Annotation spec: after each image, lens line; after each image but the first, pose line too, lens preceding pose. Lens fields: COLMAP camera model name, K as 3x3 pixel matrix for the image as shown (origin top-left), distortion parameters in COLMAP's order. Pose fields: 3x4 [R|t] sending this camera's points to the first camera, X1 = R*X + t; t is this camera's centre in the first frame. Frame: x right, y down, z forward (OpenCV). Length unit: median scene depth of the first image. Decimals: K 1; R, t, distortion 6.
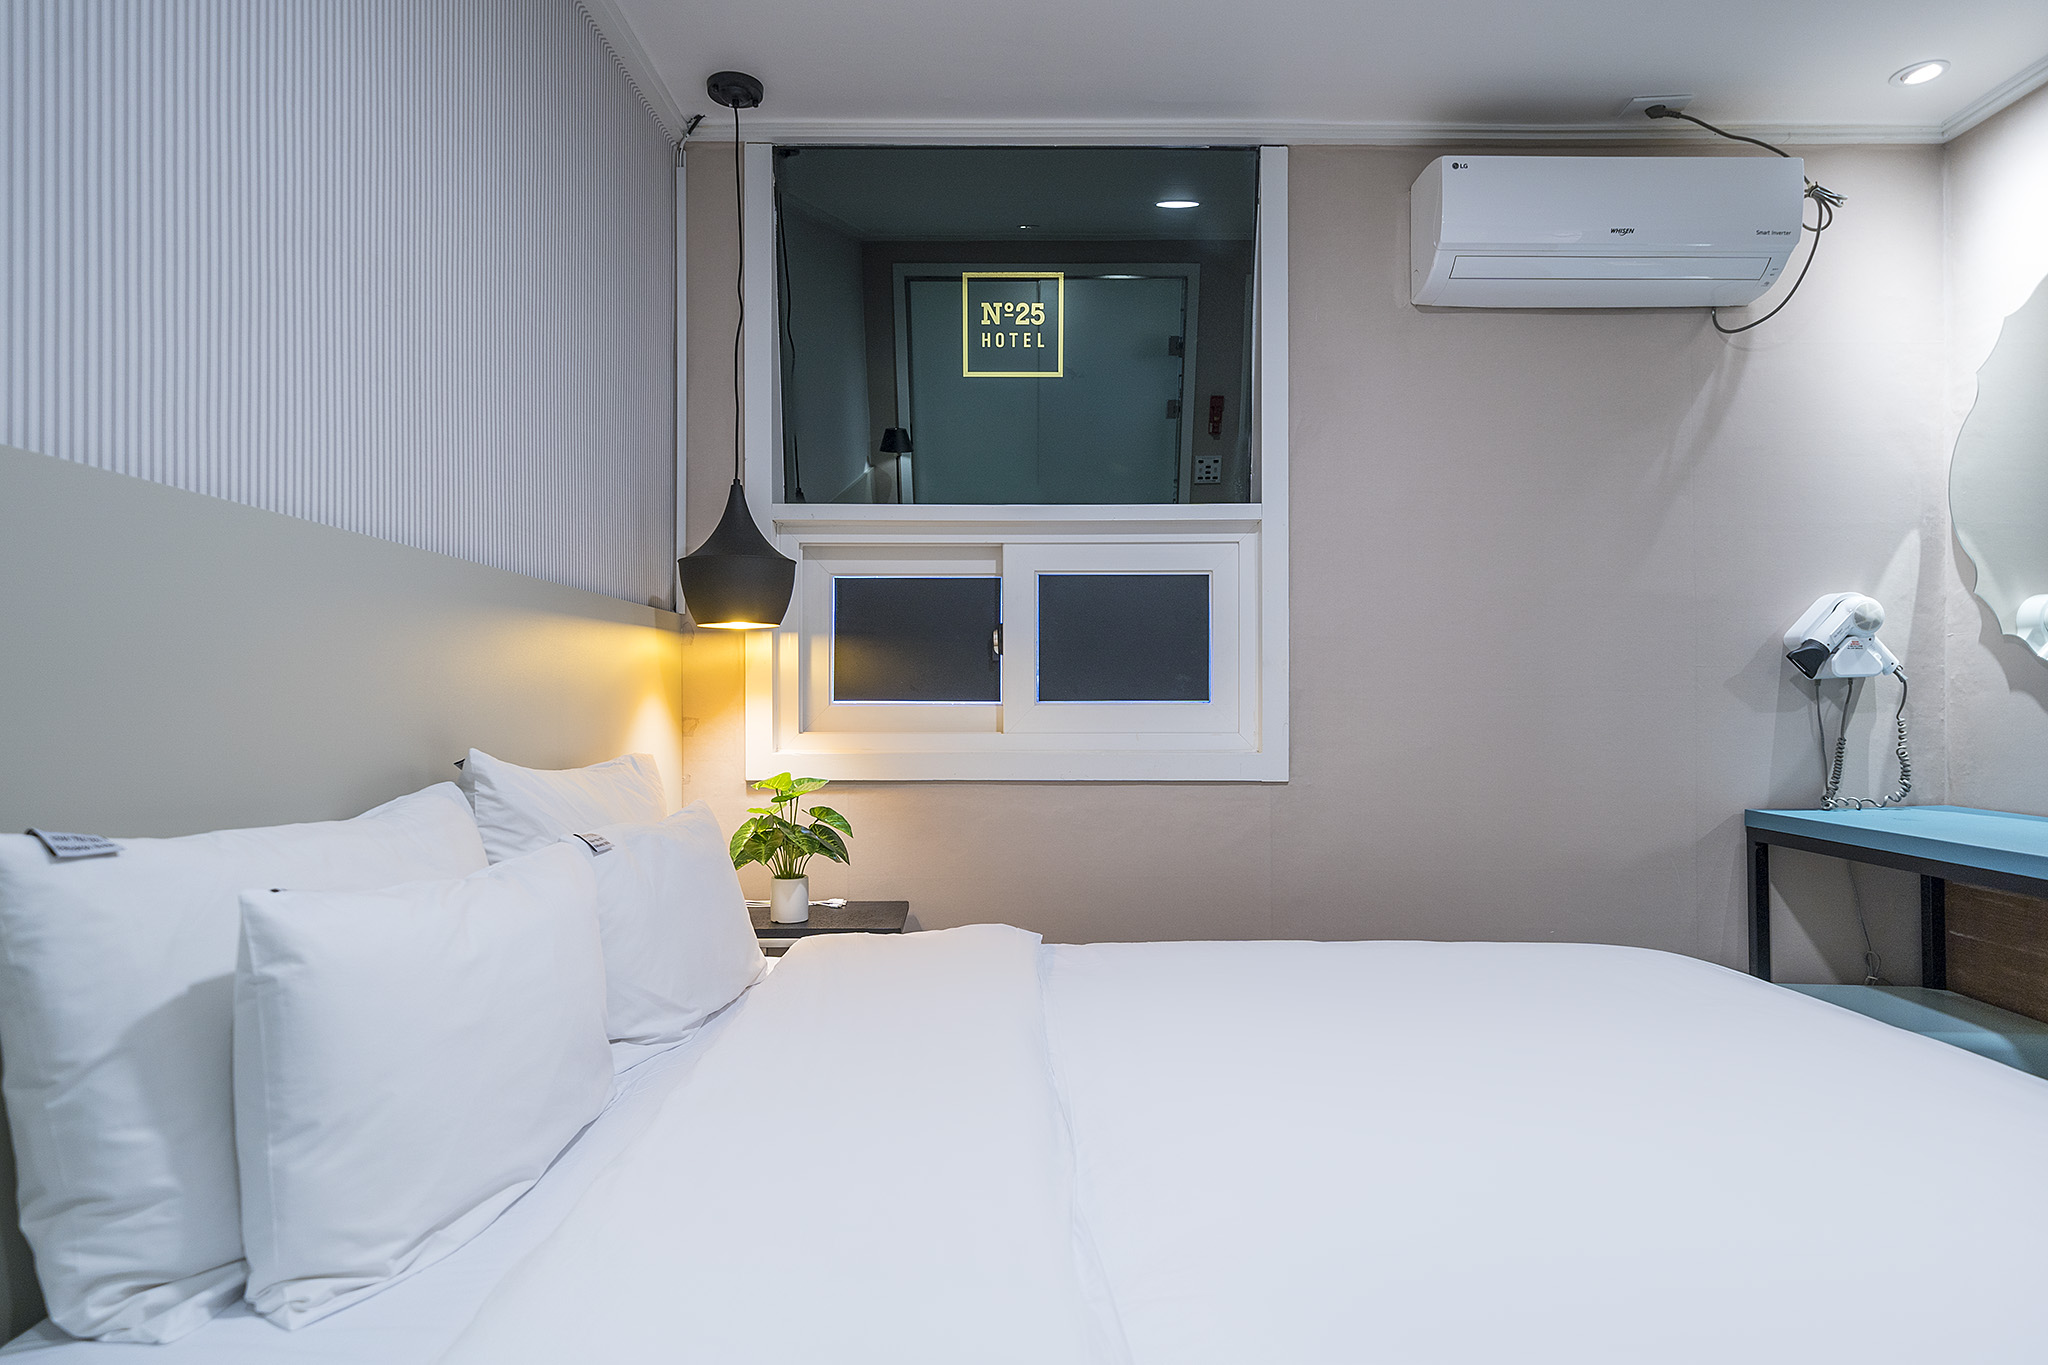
lens RADIAL K [[1095.3, 0, 1020.2], [0, 1095.3, 677.8], [0, 0, 1]] dist [0.000071, 0.000078]
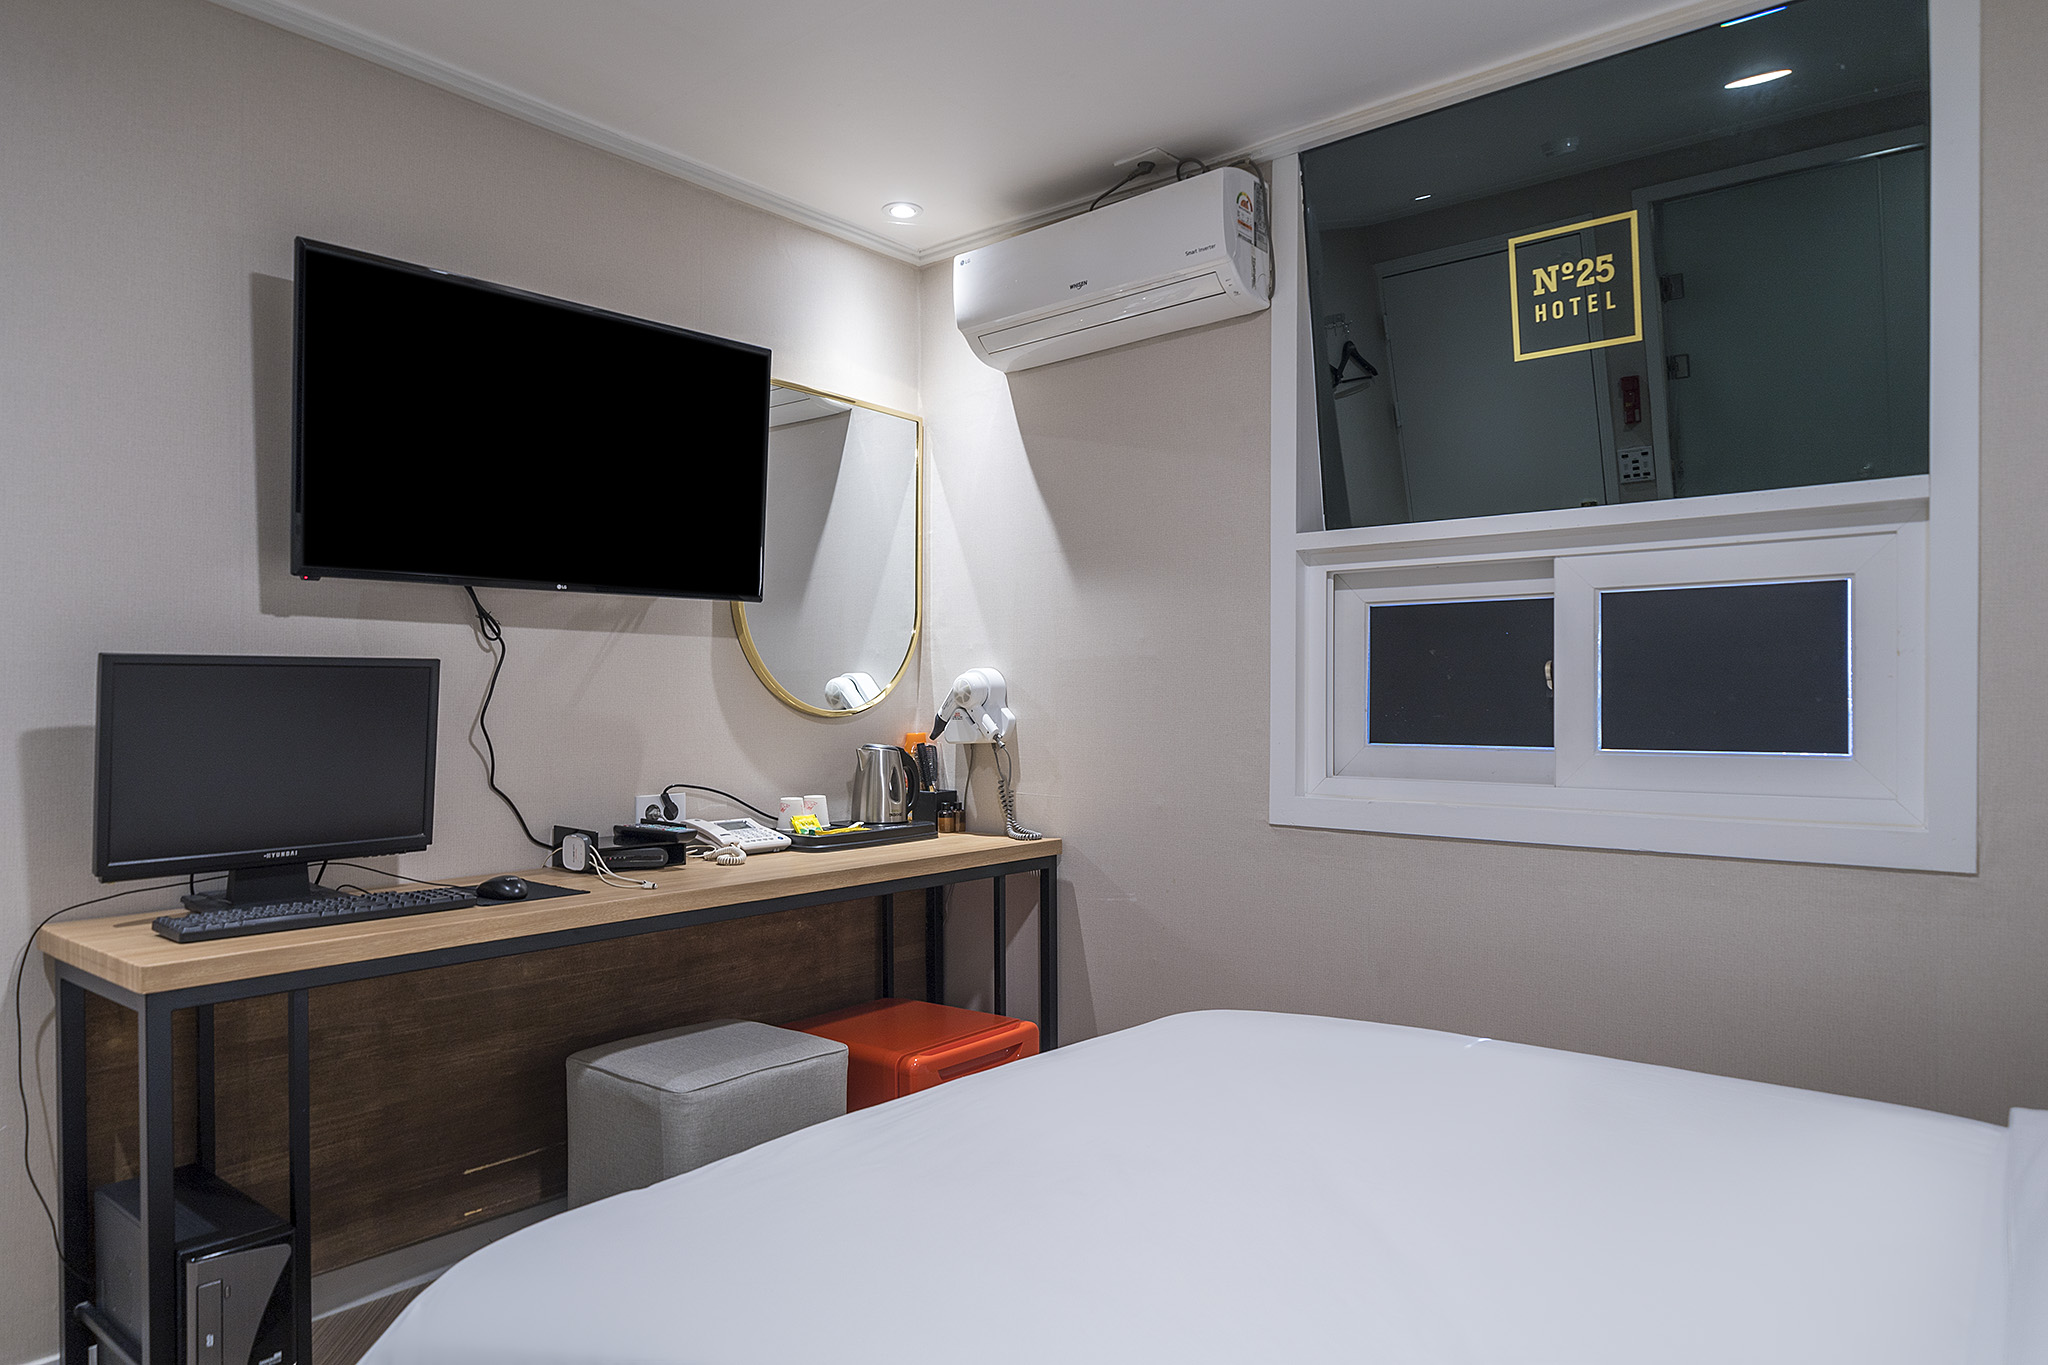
lens RADIAL K [[1281.0, 0, 1028.6], [0, 1281.0, 723.5], [0, 0, 1]] dist [-0.000448, -0.000867]
pose [[0.765490, 0.015540, -0.643260, 0.303206], [-0.006010, 0.999837, 0.017003, -0.010736], [0.643420, -0.009149, 0.765459, 0.001653]]
